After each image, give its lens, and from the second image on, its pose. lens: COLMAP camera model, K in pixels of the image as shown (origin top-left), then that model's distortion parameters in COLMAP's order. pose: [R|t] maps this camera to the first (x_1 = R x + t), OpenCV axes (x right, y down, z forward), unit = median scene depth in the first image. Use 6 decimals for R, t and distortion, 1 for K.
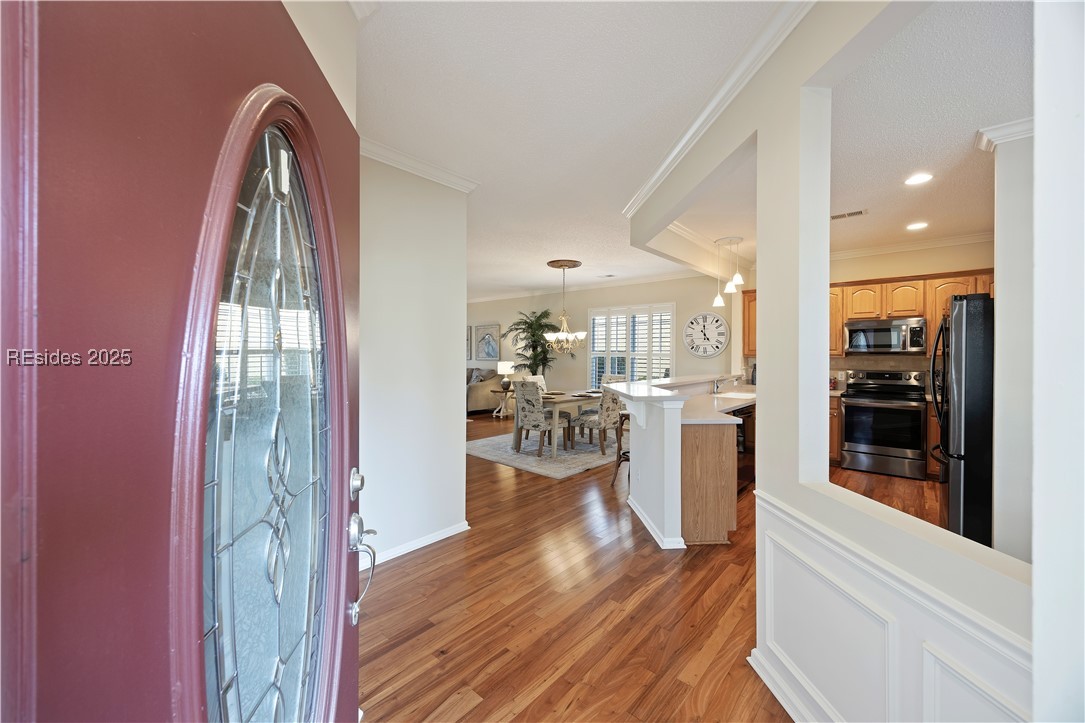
lens RADIAL K [[425.9, 0, 542.5], [0, 425.9, 361.5], [0, 0, 1]] dist [-0.001077, -0.000057]
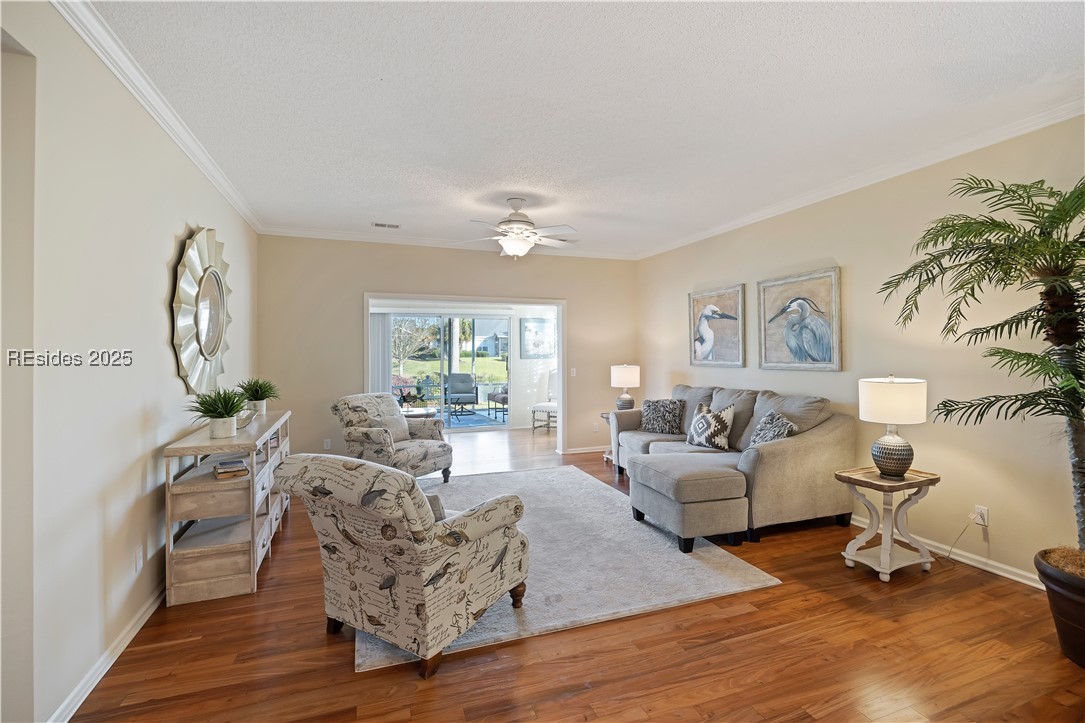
lens RADIAL K [[483.8, 0, 542.5], [0, 483.8, 361.5], [0, 0, 1]] dist [0.000188, -0.000008]
pose [[0.880468, 0.001478, -0.474103, -0.185474], [0.000183, 0.999994, 0.003456, -0.016875], [0.474106, -0.003129, 0.880462, 0.788798]]
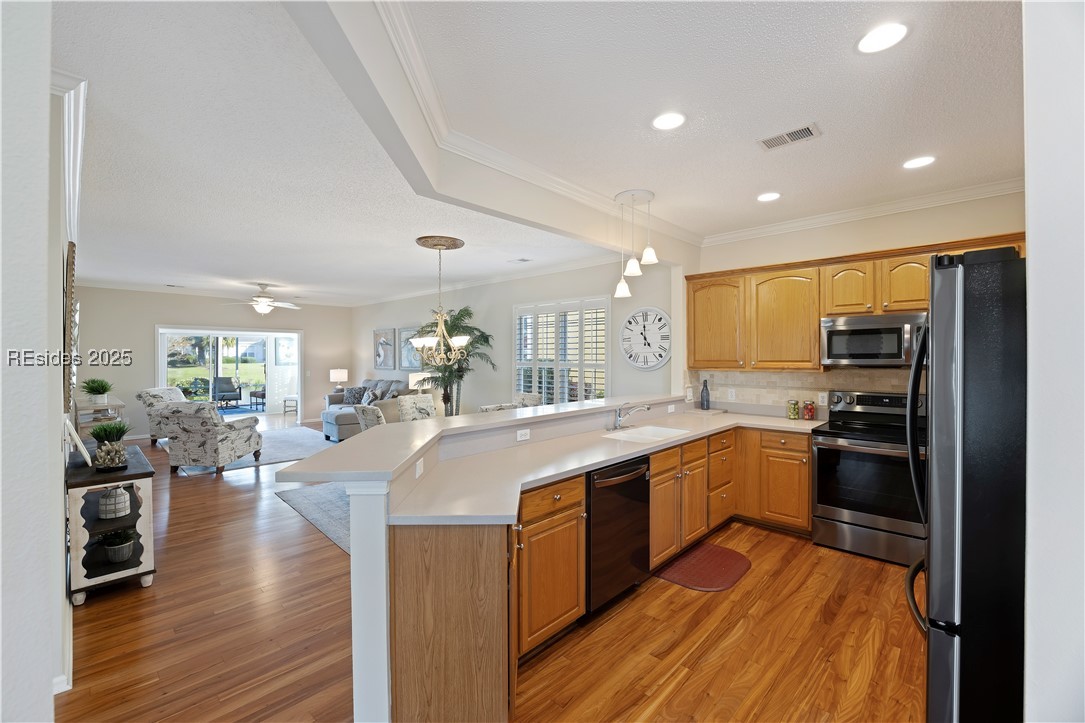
lens RADIAL K [[457.8, 0, 542.5], [0, 457.8, 361.5], [0, 0, 1]] dist [-0.010668, -0.000087]
pose [[0.998973, -0.004365, -0.045104, 0.239745], [0.004052, 0.999967, -0.007047, -0.018650], [0.045133, 0.006857, 0.998957, 0.212021]]
